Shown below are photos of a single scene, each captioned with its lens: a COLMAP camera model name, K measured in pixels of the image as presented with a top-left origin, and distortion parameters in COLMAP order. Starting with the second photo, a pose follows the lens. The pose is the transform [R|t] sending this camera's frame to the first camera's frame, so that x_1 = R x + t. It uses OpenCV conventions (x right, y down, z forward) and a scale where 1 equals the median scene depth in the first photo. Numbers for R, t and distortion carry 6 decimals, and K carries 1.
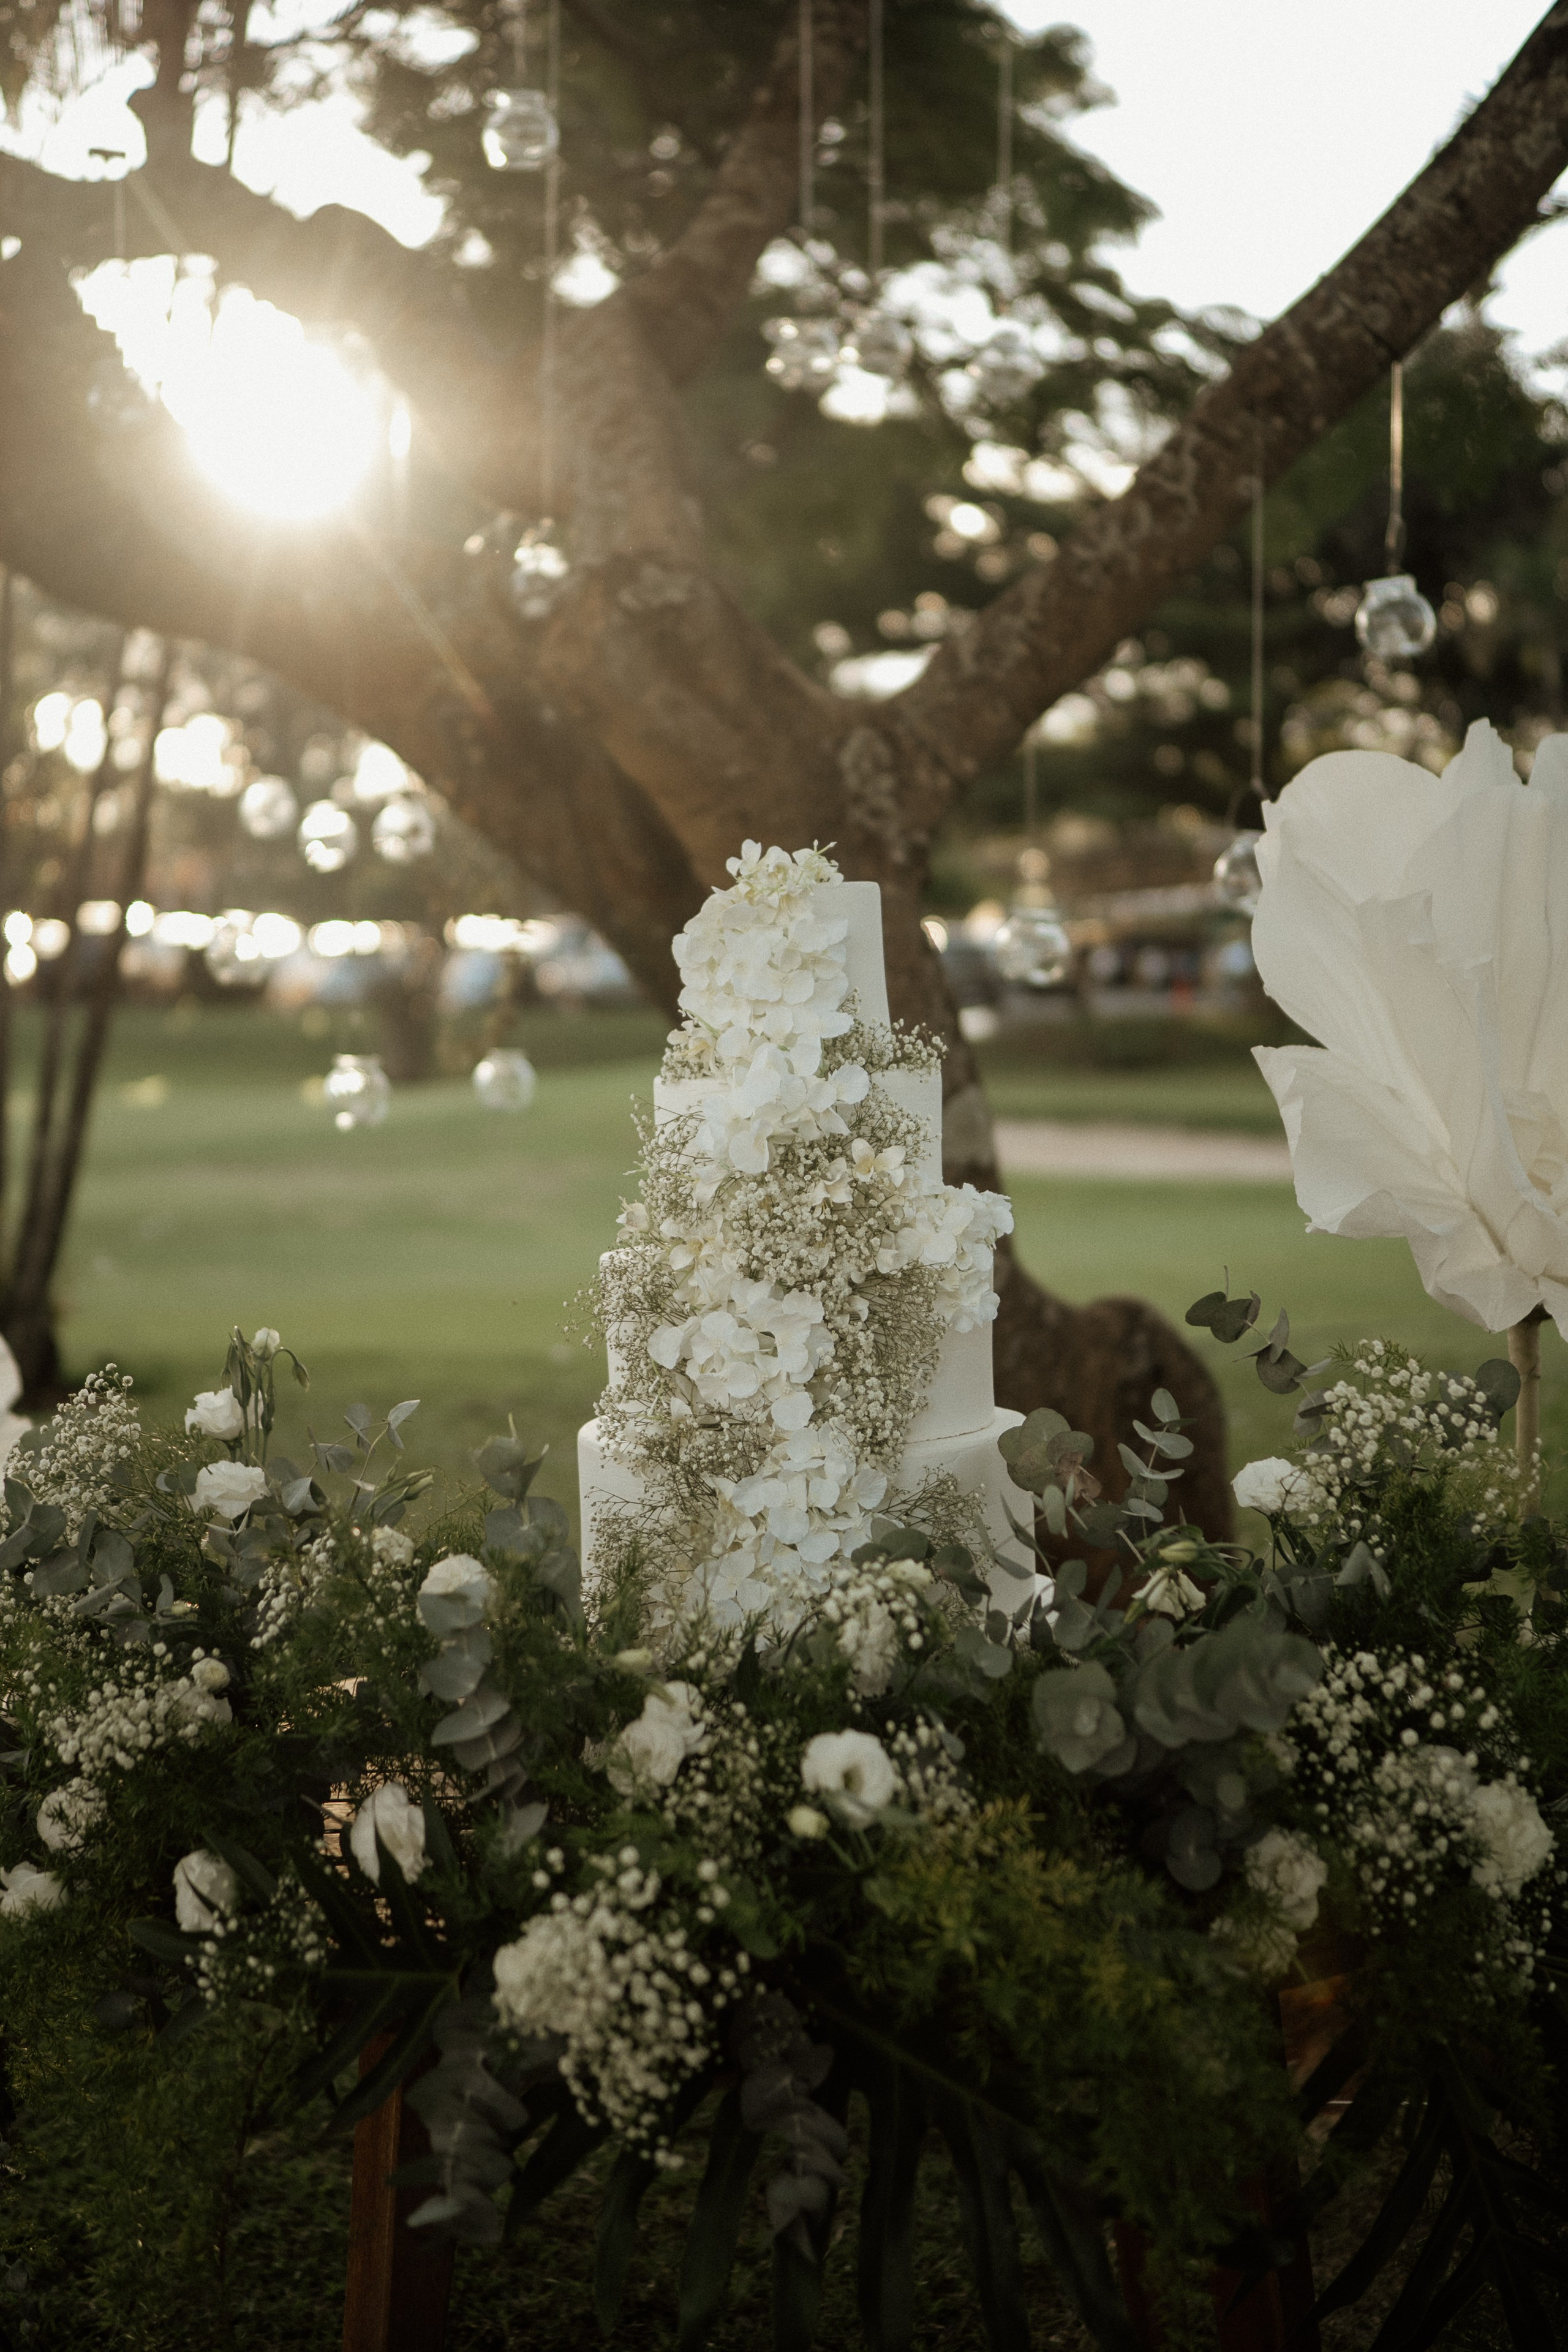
lens RADIAL K [[3056.0, 0, 762.6], [0, 3056.0, 1210.0], [0, 0, 1]] dist [-0.079082, 0.261844]
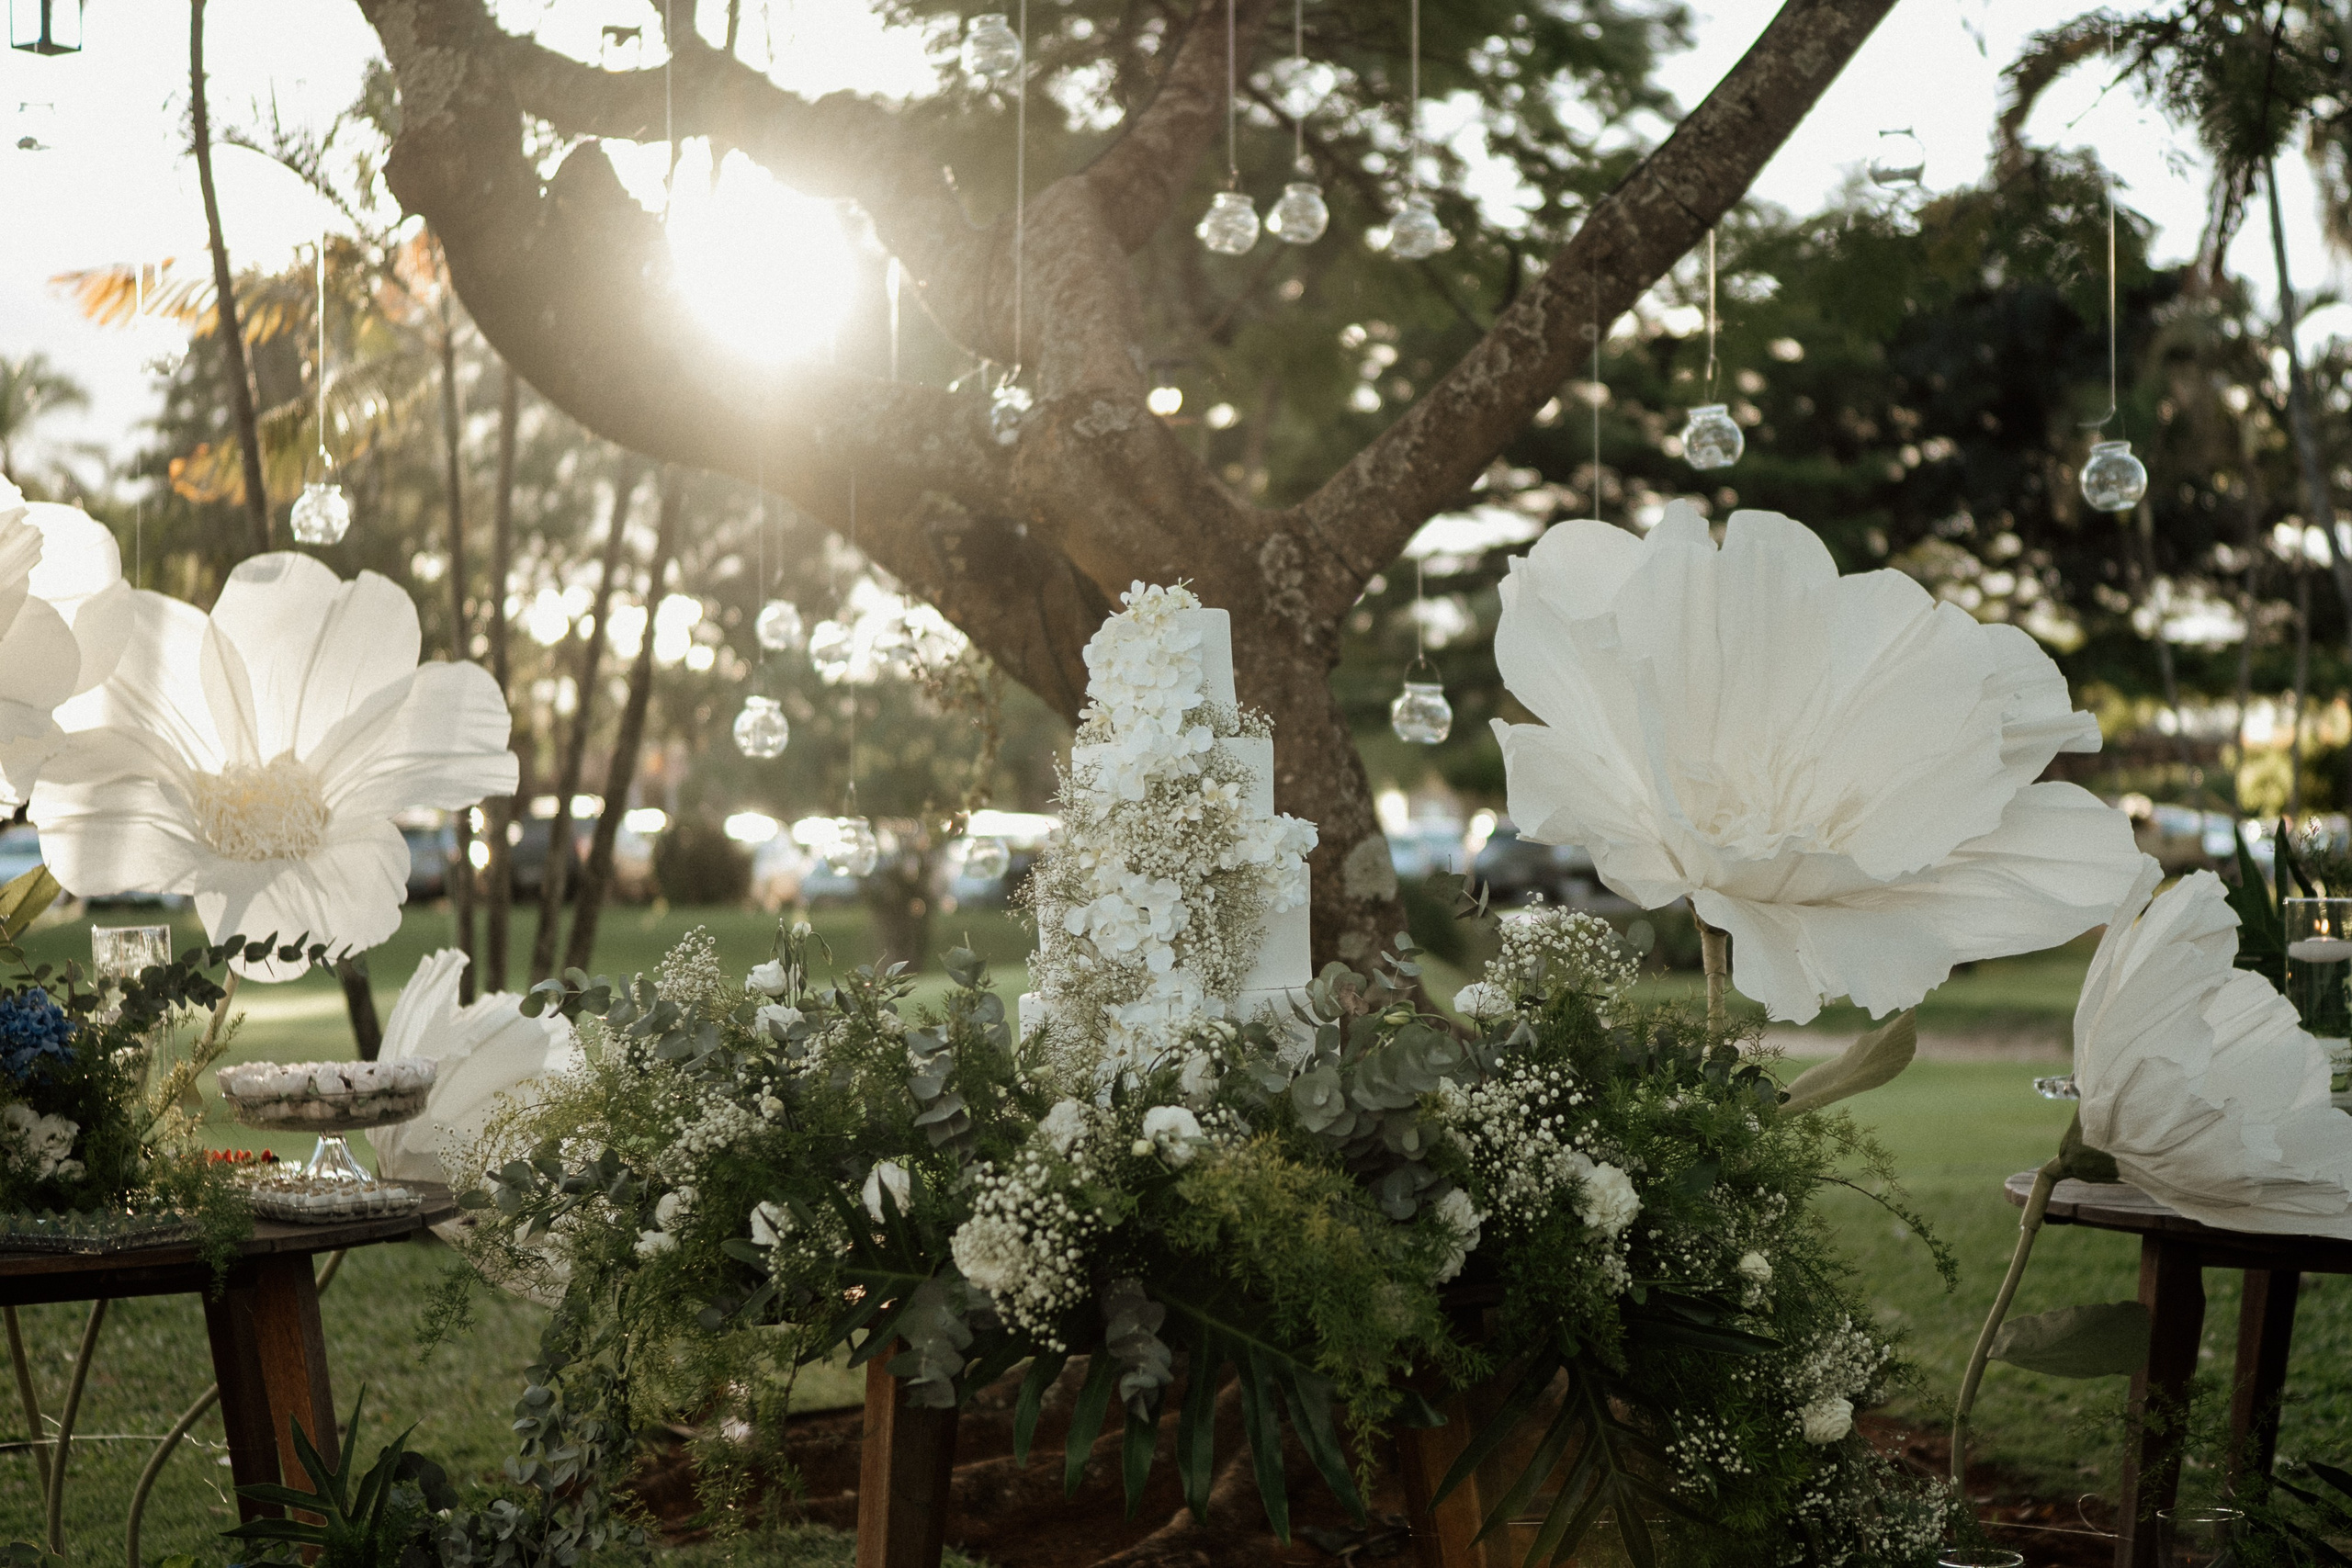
lens RADIAL K [[3506.6, 0, 1149.0], [0, 3506.6, 981.5], [0, 0, 1]] dist [-0.133036, 0.310815]
pose [[0.998993, -0.003337, -0.044752, 0.078756], [0.001148, 0.998806, -0.048837, 0.156819], [0.044861, 0.048737, 0.997804, -0.674877]]
